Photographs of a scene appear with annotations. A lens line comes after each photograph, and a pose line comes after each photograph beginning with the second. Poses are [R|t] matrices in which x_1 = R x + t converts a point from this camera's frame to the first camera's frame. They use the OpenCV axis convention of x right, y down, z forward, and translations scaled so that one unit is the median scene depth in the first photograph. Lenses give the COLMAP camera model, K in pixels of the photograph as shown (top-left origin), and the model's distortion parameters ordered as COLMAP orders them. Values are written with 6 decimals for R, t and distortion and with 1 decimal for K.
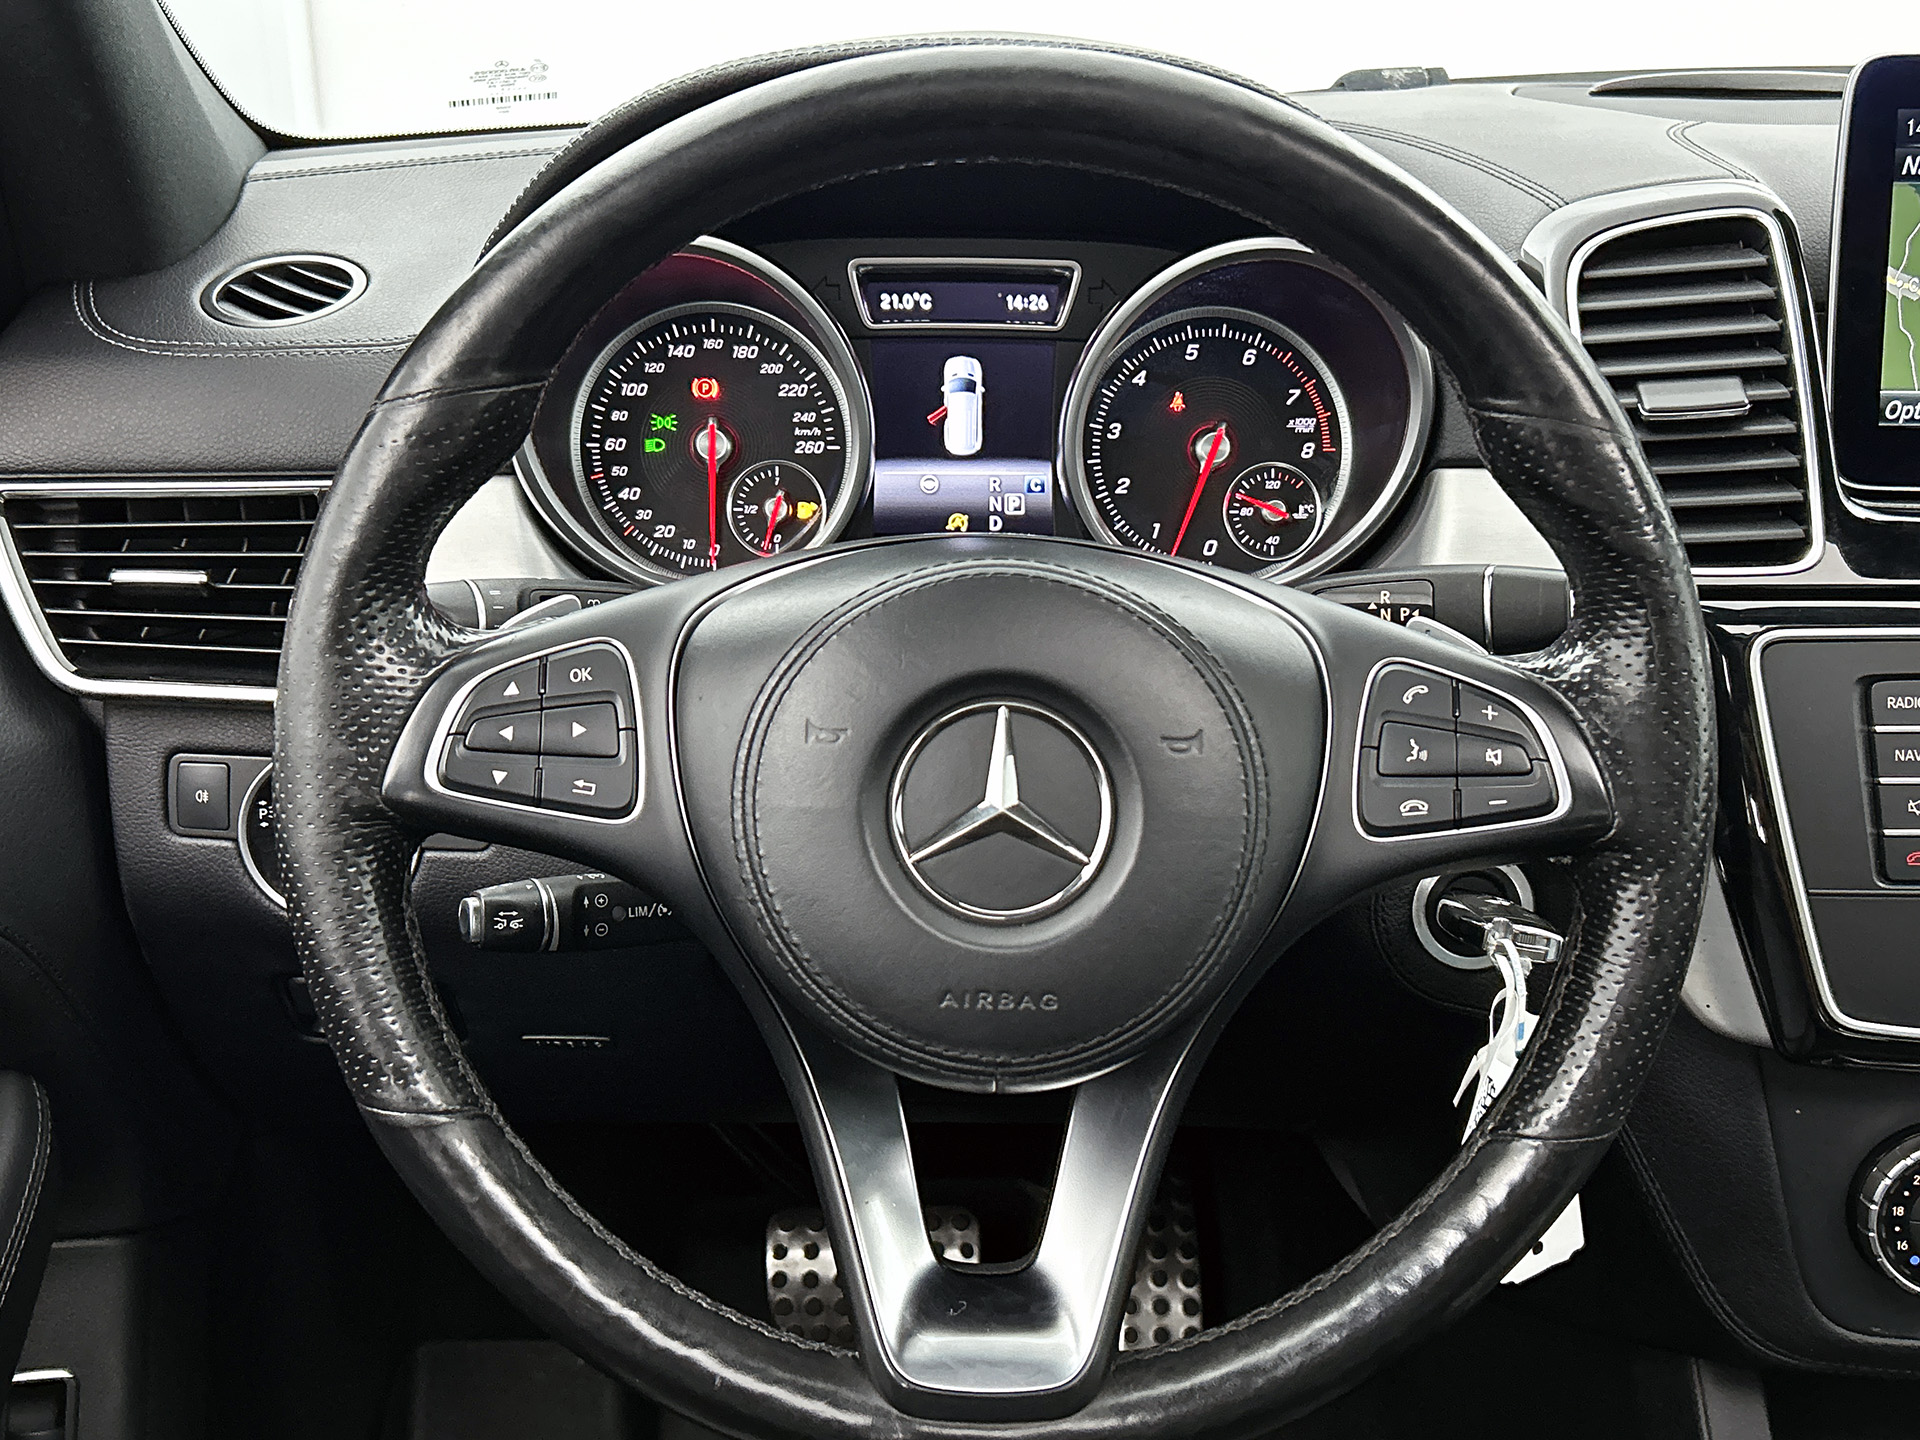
lens RADIAL K [[1896.6, 0, 987.1], [0, 1896.6, 727.4], [0, 0, 1]] dist [0.065709, 0.000000]
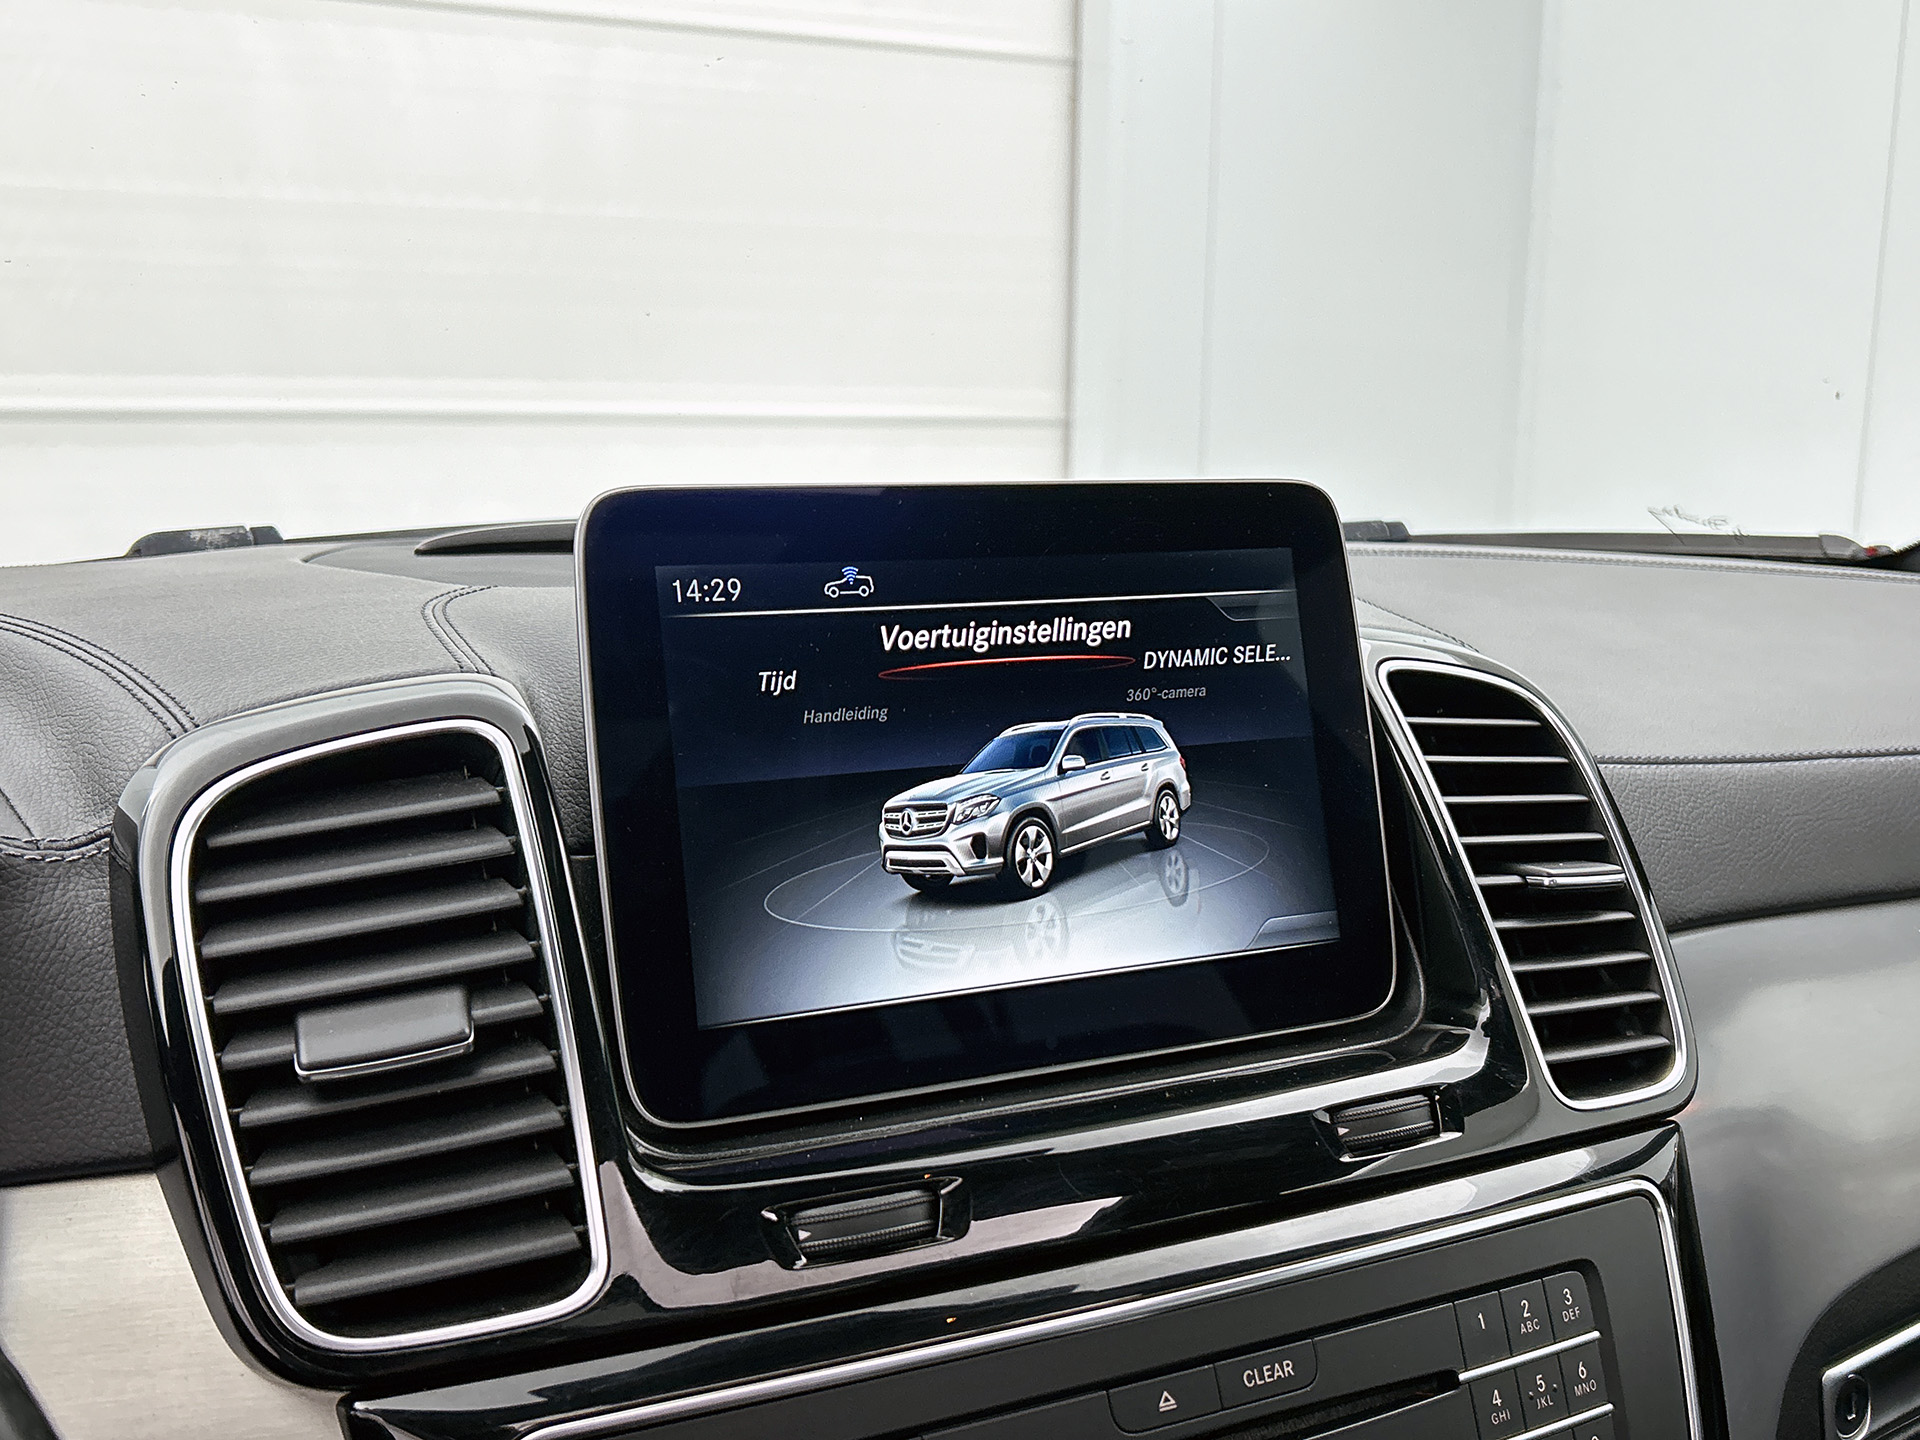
lens RADIAL K [[1908.1, 0, 959.4], [0, 1908.1, 721.6], [0, 0, 1]] dist [0.037131, 0.000000]
pose [[0.914551, -0.071754, 0.398054, 0.259130], [0.159488, 0.968374, -0.191872, -0.105080], [-0.371698, 0.238962, 0.897072, 0.316246]]
